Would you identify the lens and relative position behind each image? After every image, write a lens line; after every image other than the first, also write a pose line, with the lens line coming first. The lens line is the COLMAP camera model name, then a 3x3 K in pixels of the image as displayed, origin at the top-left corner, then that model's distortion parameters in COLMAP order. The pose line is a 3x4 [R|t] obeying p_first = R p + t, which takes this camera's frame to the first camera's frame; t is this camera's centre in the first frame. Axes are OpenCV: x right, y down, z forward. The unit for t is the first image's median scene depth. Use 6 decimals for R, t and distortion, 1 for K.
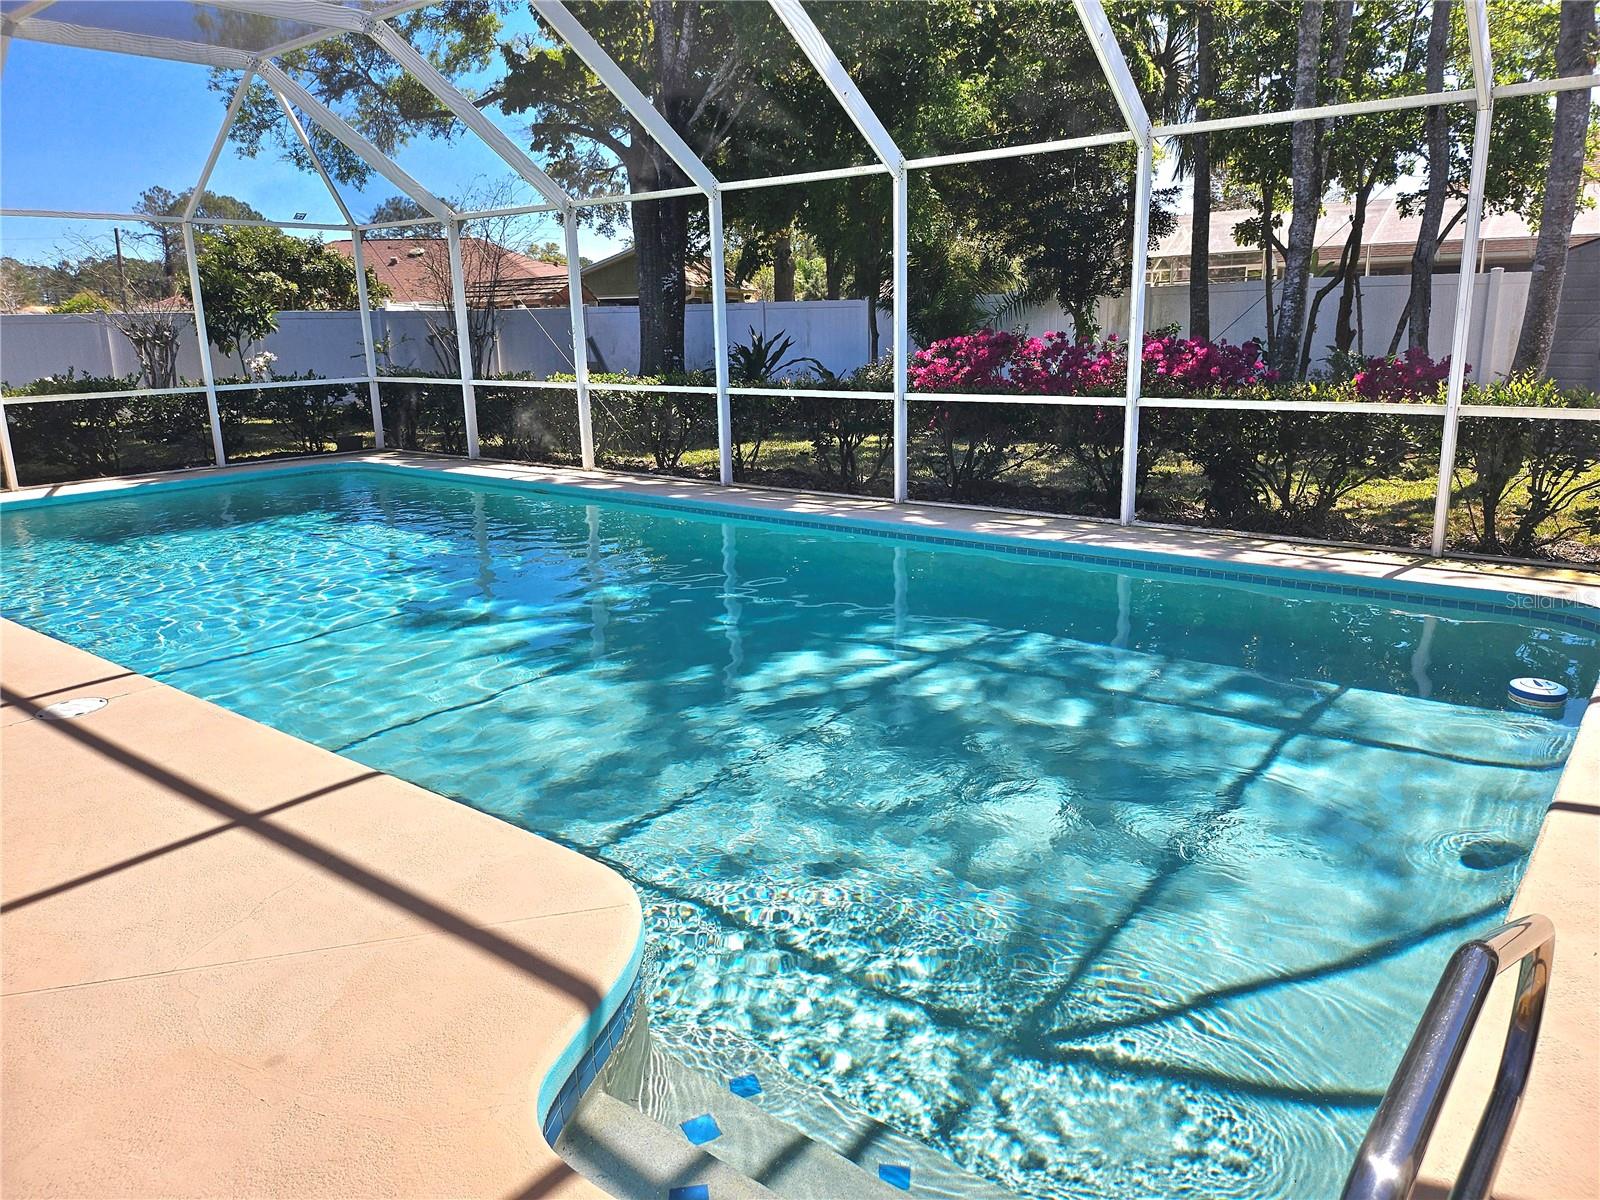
lens RADIAL K [[1123.7, 0, 805.9], [0, 1123.7, 592.7], [0, 0, 1]] dist [0.028560, -0.029047]
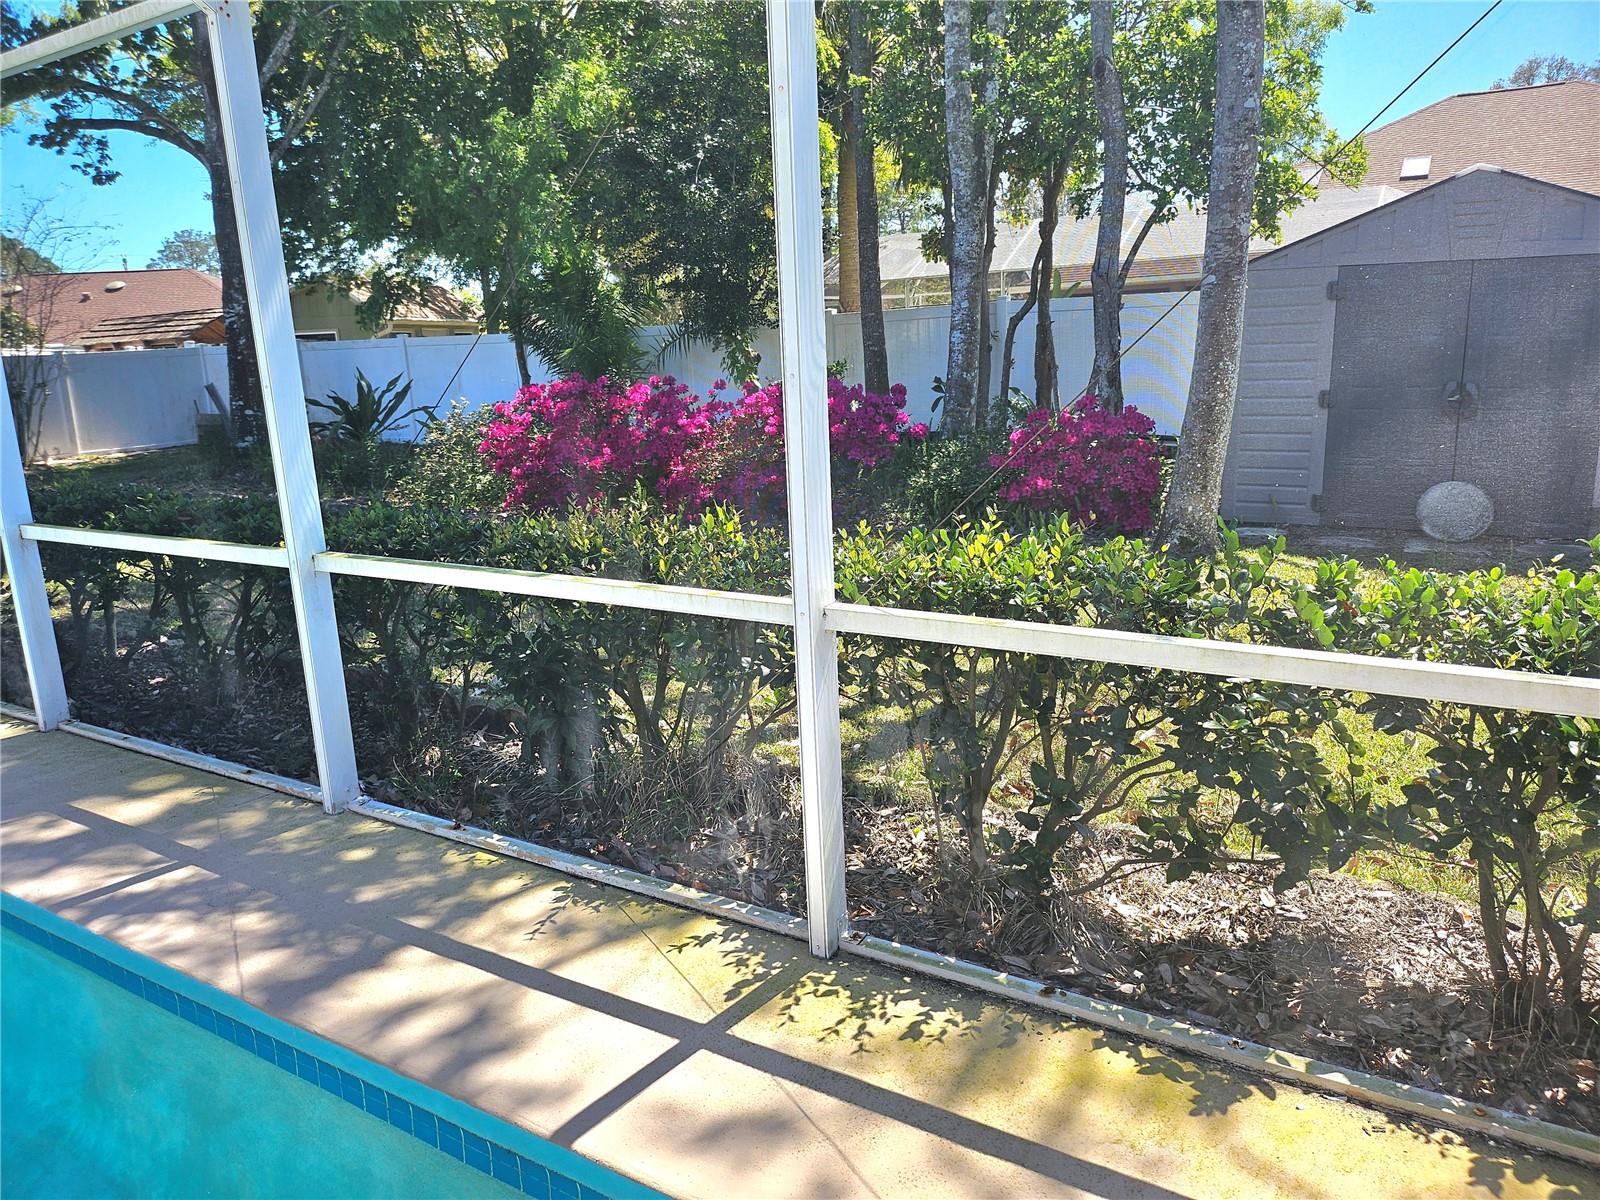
lens RADIAL K [[1123.7, 0, 796.2], [0, 1123.7, 605.3], [0, 0, 1]] dist [0.028560, -0.029047]
pose [[0.992157, -0.045887, 0.116269, 0.222136], [0.047504, 0.998809, -0.011174, -0.068938], [-0.115618, 0.016609, 0.993155, 0.256357]]
